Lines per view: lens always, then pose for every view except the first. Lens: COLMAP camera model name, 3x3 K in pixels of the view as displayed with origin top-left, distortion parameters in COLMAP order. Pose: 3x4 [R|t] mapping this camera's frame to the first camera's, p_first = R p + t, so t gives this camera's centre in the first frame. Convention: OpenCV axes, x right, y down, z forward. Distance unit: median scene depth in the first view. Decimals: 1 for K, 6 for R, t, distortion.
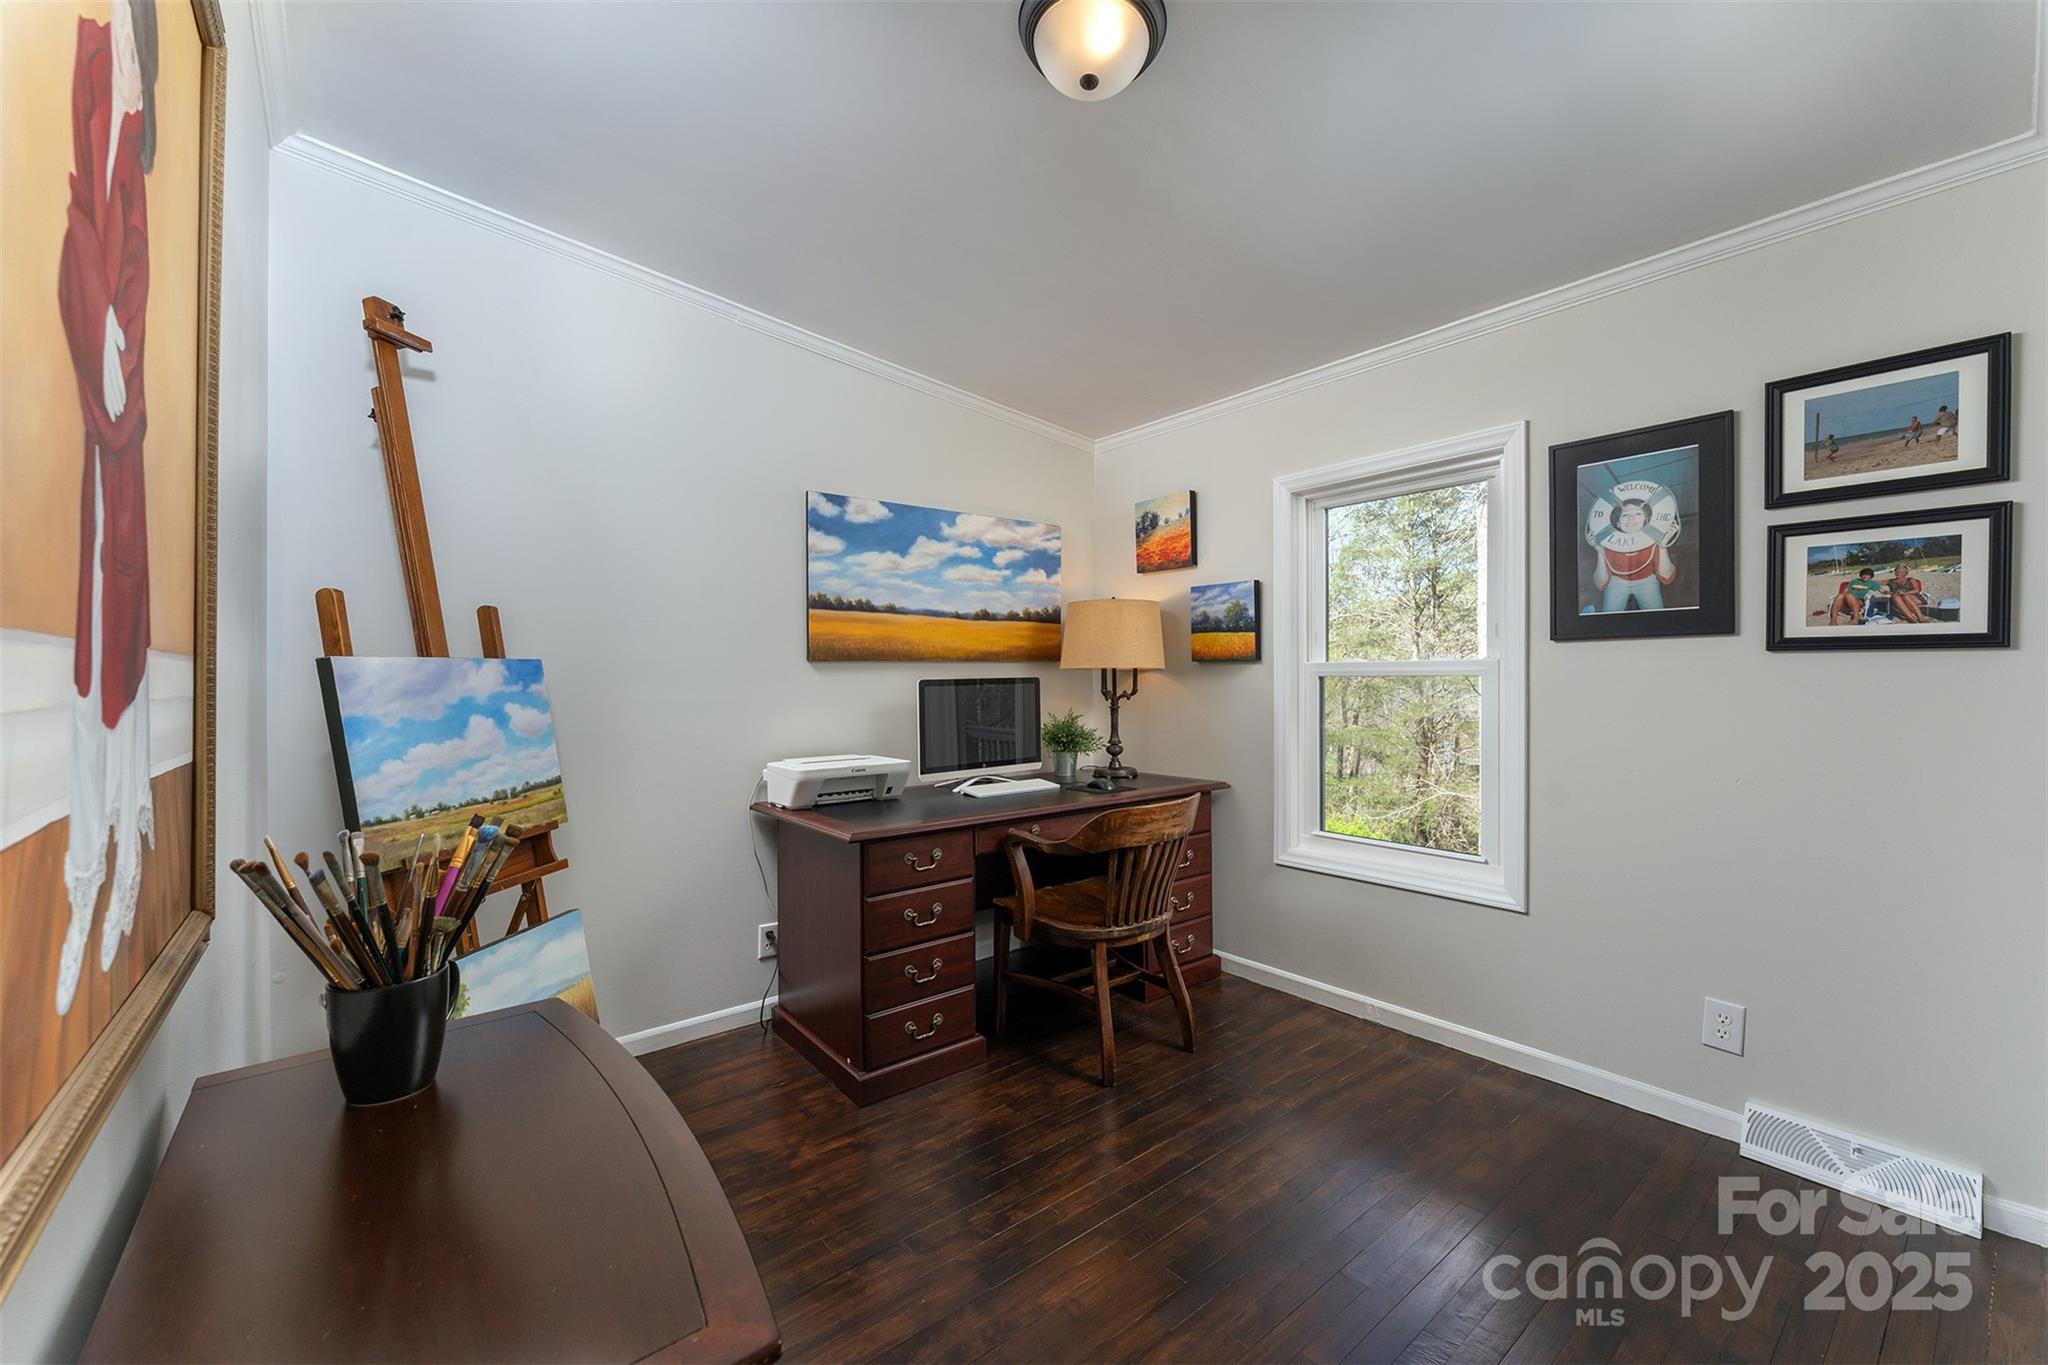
lens RADIAL K [[812.6, 0, 1027.1], [0, 812.6, 676.0], [0, 0, 1]] dist [0.001918, 0.000120]
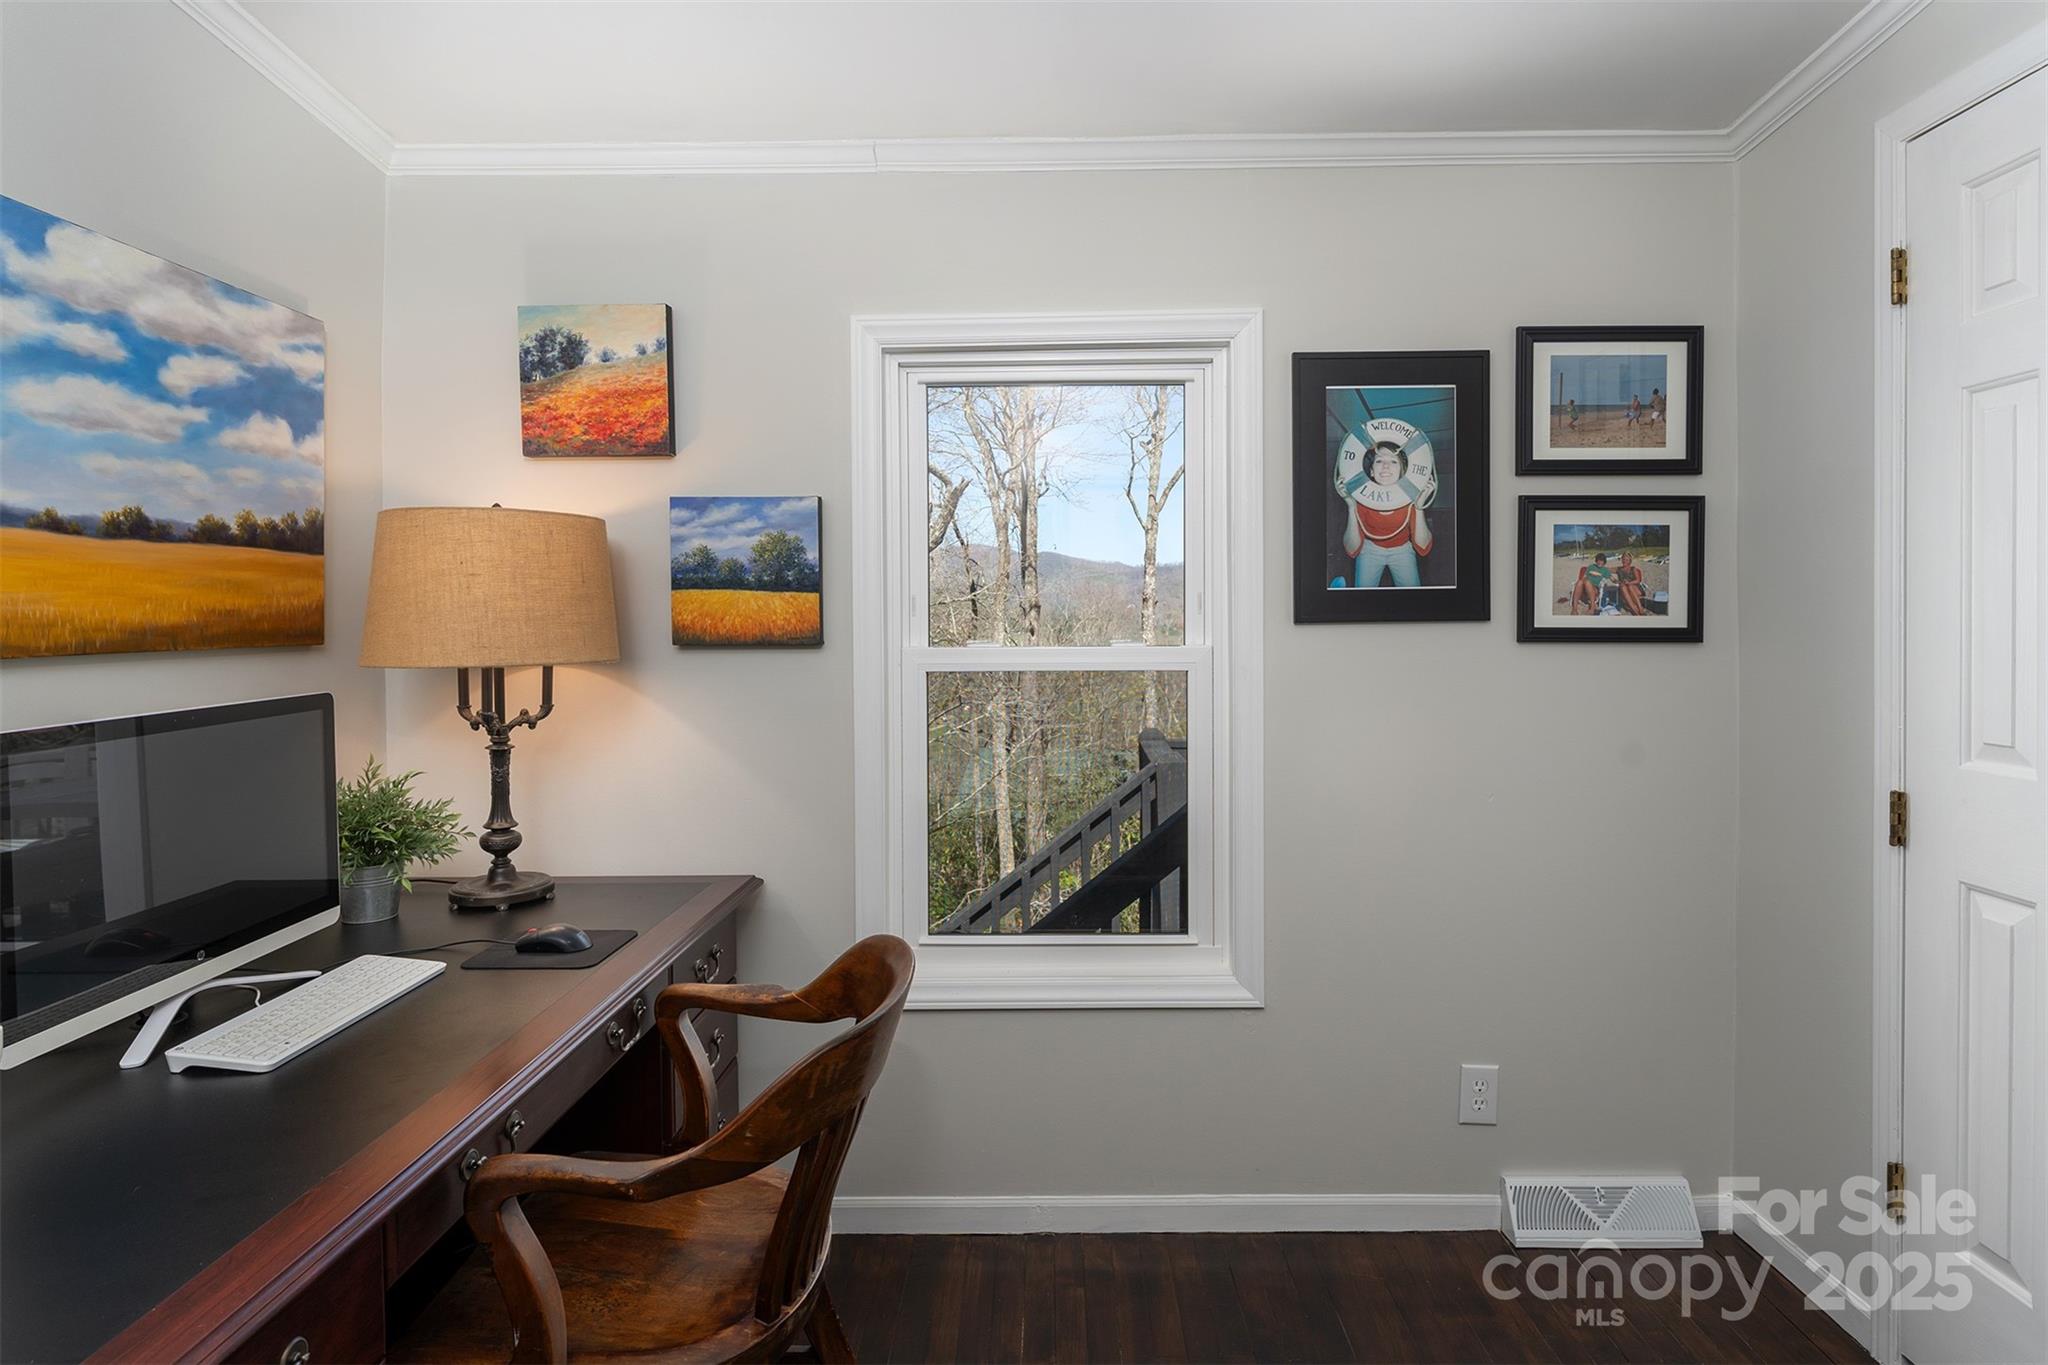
lens RADIAL K [[1097.0, 0, 1058.0], [0, 1097.0, 635.8], [0, 0, 1]] dist [-0.002853, 0.000118]
pose [[0.639402, -0.009520, 0.768814, -0.226589], [0.002035, 0.999941, 0.010690, -0.041360], [-0.768870, -0.005271, 0.639383, 0.518026]]
